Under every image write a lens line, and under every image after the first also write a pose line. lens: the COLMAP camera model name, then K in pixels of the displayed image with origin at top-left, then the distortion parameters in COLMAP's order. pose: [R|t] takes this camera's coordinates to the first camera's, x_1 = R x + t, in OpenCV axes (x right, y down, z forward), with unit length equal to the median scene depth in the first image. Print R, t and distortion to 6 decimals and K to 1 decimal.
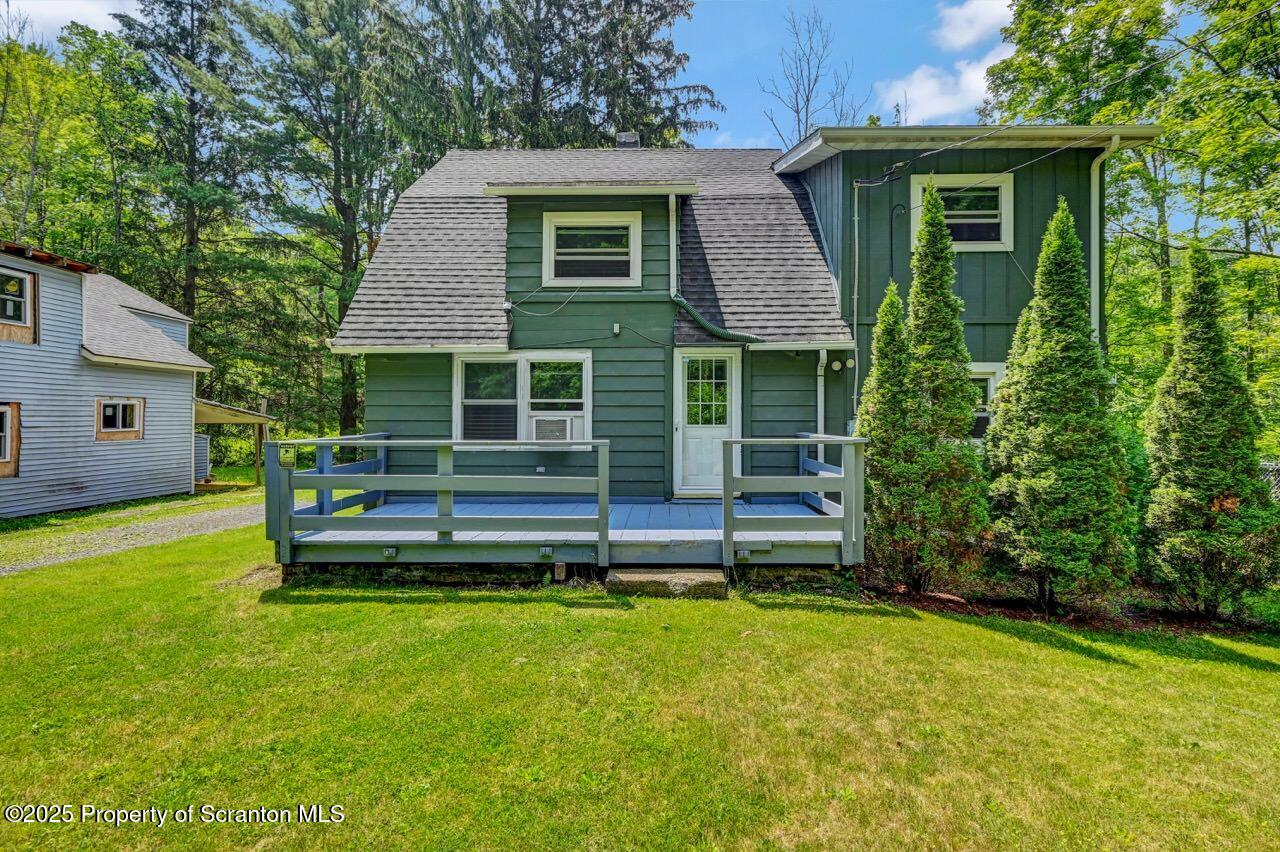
lens RADIAL K [[632.2, 0, 629.9], [0, 632.2, 401.4], [0, 0, 1]] dist [0.002189, -0.002493]
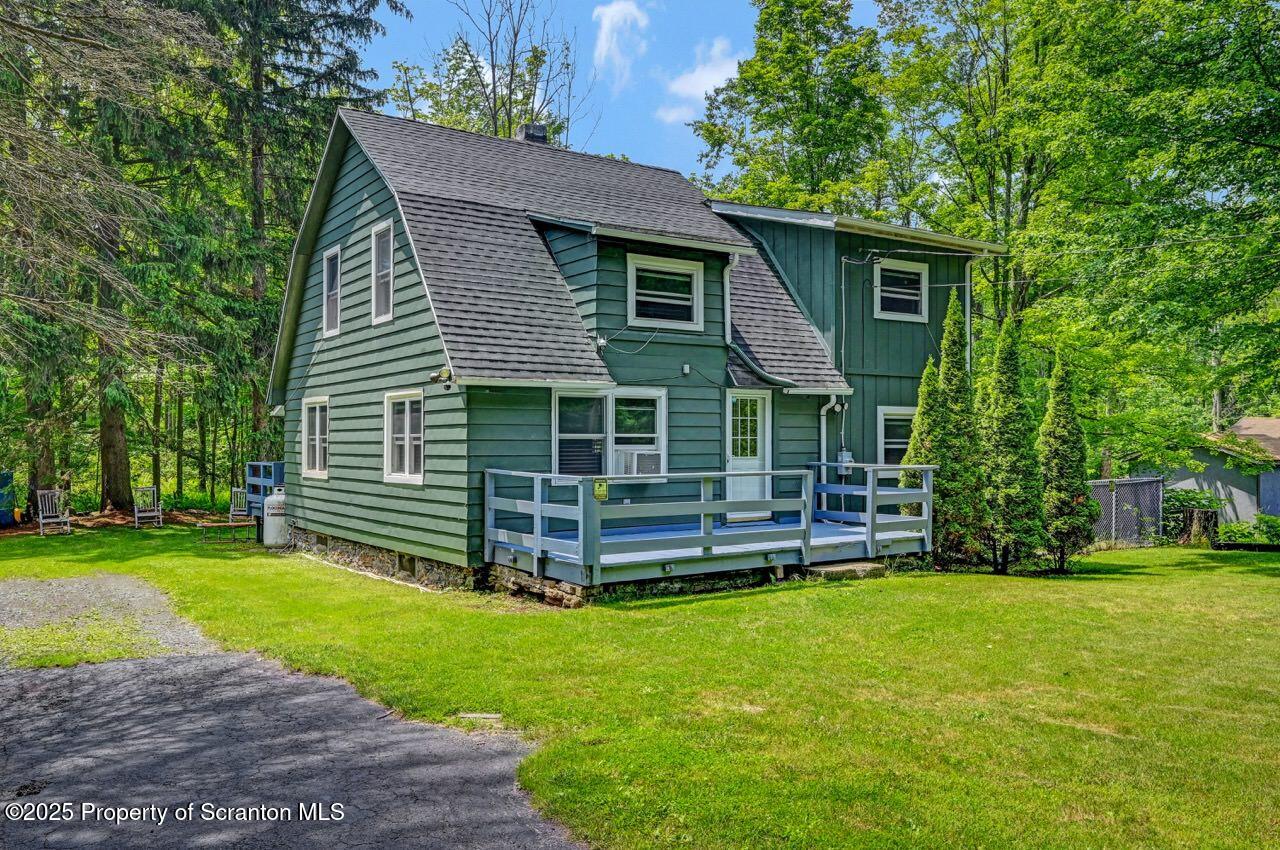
lens RADIAL K [[992.2, 0, 641.7], [0, 992.2, 429.7], [0, 0, 1]] dist [-0.001545, -0.001173]
pose [[0.813702, 0.004589, 0.581264, -1.079275], [-0.015126, 0.999797, 0.013281, -0.032627], [-0.581085, -0.019599, 0.813607, -0.345793]]
